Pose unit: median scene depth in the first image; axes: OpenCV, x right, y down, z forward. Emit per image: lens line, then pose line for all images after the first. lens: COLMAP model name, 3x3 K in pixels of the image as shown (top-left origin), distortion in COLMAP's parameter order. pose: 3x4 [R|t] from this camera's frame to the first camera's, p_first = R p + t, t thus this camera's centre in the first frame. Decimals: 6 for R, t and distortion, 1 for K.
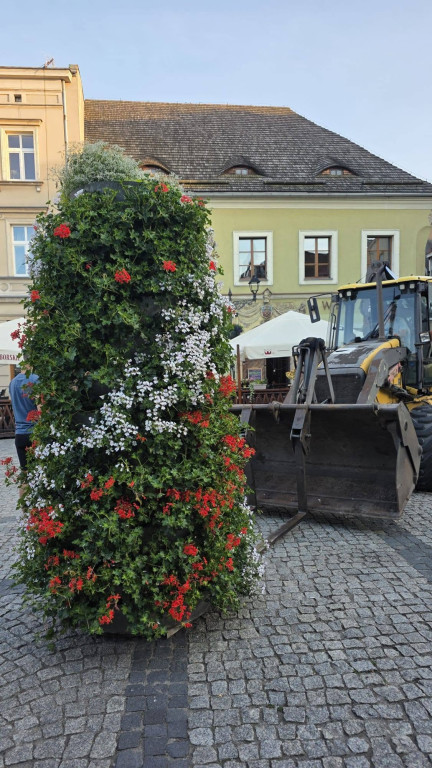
lens RADIAL K [[526.3, 0, 216.0], [0, 526.3, 384.0], [0, 0, 1]] dist [0.094539, -0.081590]
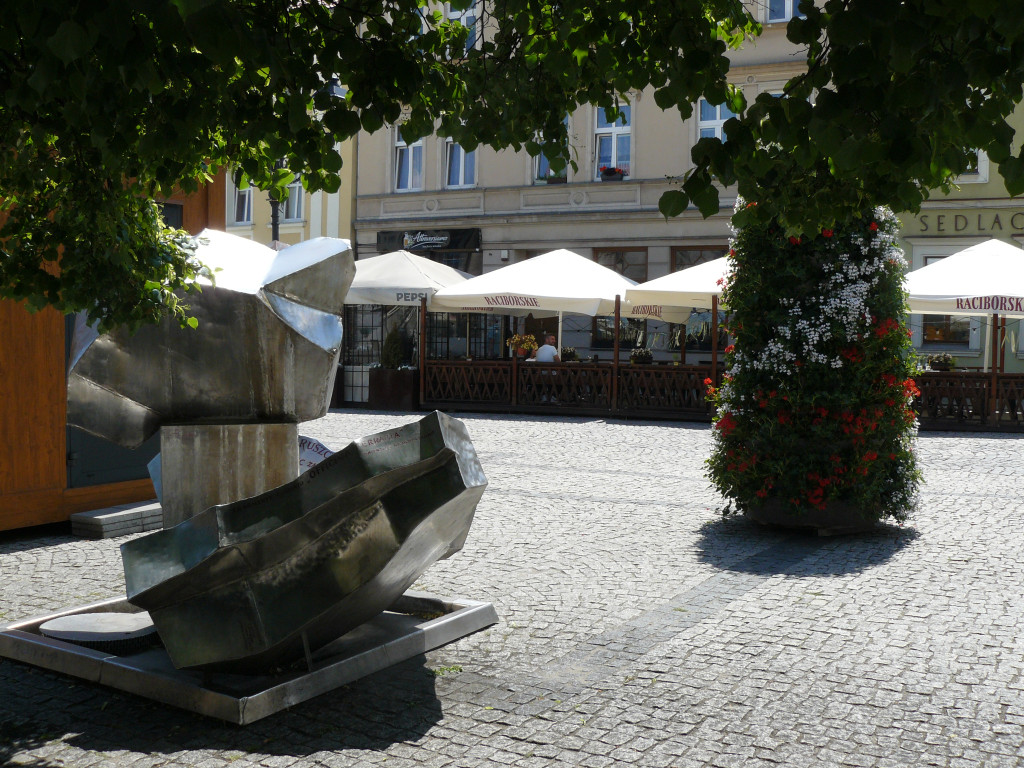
lens RADIAL K [[1169.8, 0, 512.0], [0, 1169.8, 384.0], [0, 0, 1]] dist [-0.123500, -0.008480]
pose [[0.832433, 0.057993, -0.551083, 0.814744], [-0.049230, 0.998316, 0.030693, 0.094187], [0.551935, 0.001580, 0.833886, -1.701627]]
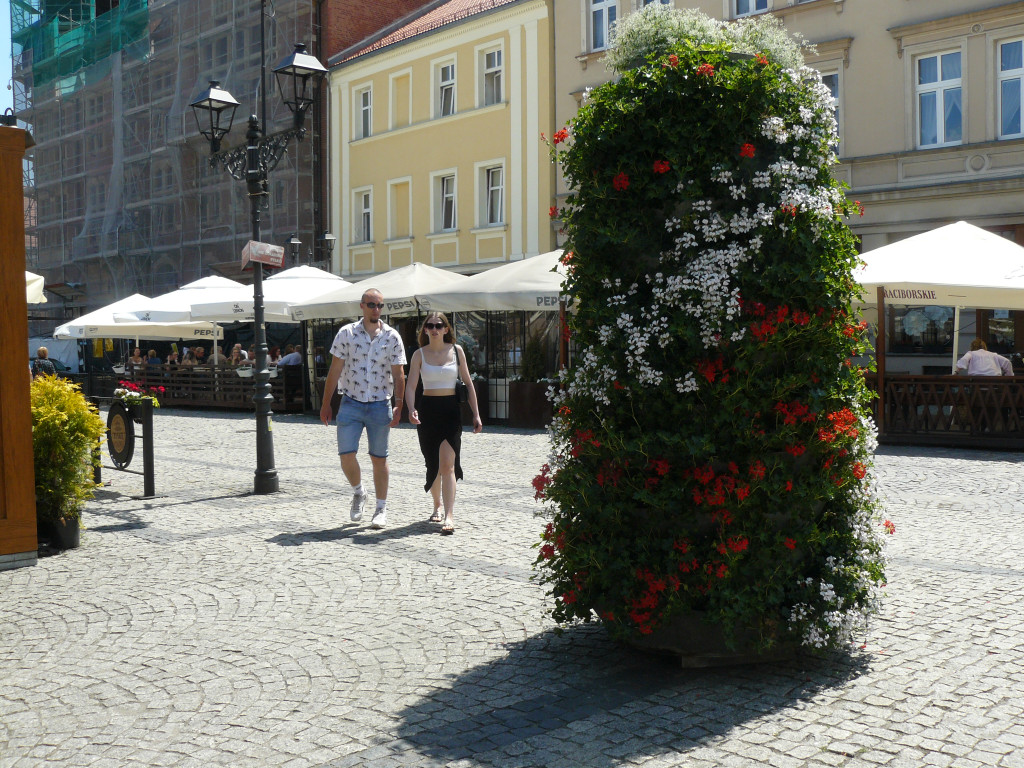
lens RADIAL K [[1140.8, 0, 512.0], [0, 1140.8, 384.0], [0, 0, 1]] dist [-0.097209, 0.012961]
pose [[0.632667, 0.049424, -0.772845, 1.023123], [-0.032297, 0.998777, 0.037434, 0.038264], [0.773750, 0.001277, 0.633489, -0.180482]]
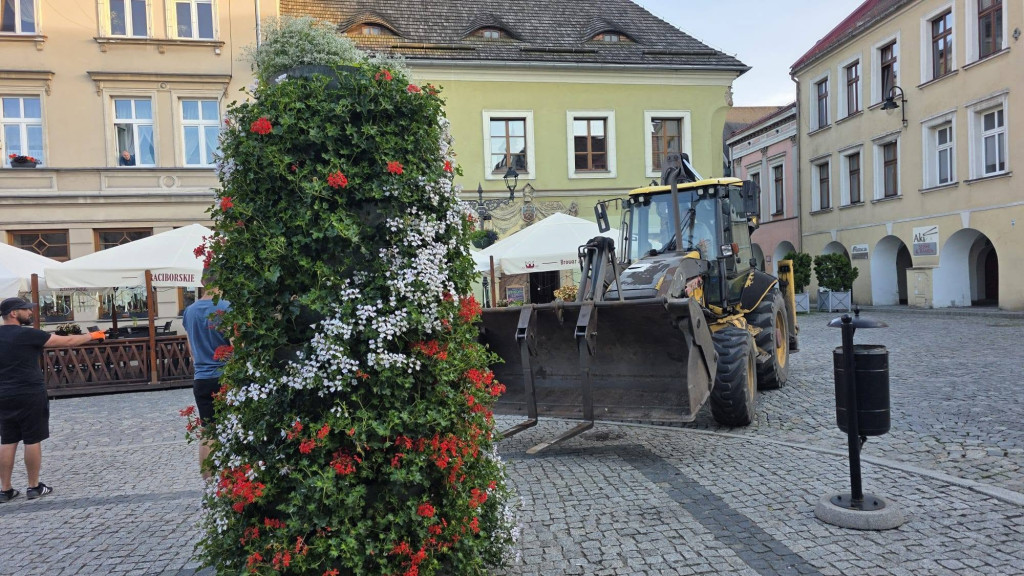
lens RADIAL K [[701.7, 0, 540.5], [0, 701.7, 284.0], [0, 0, 1]] dist [0.094539, -0.081590]
pose [[0.994343, -0.017924, 0.104694, 0.019340], [0.021358, 0.999267, -0.031769, 0.001894], [-0.104048, 0.033825, 0.993997, -0.120203]]
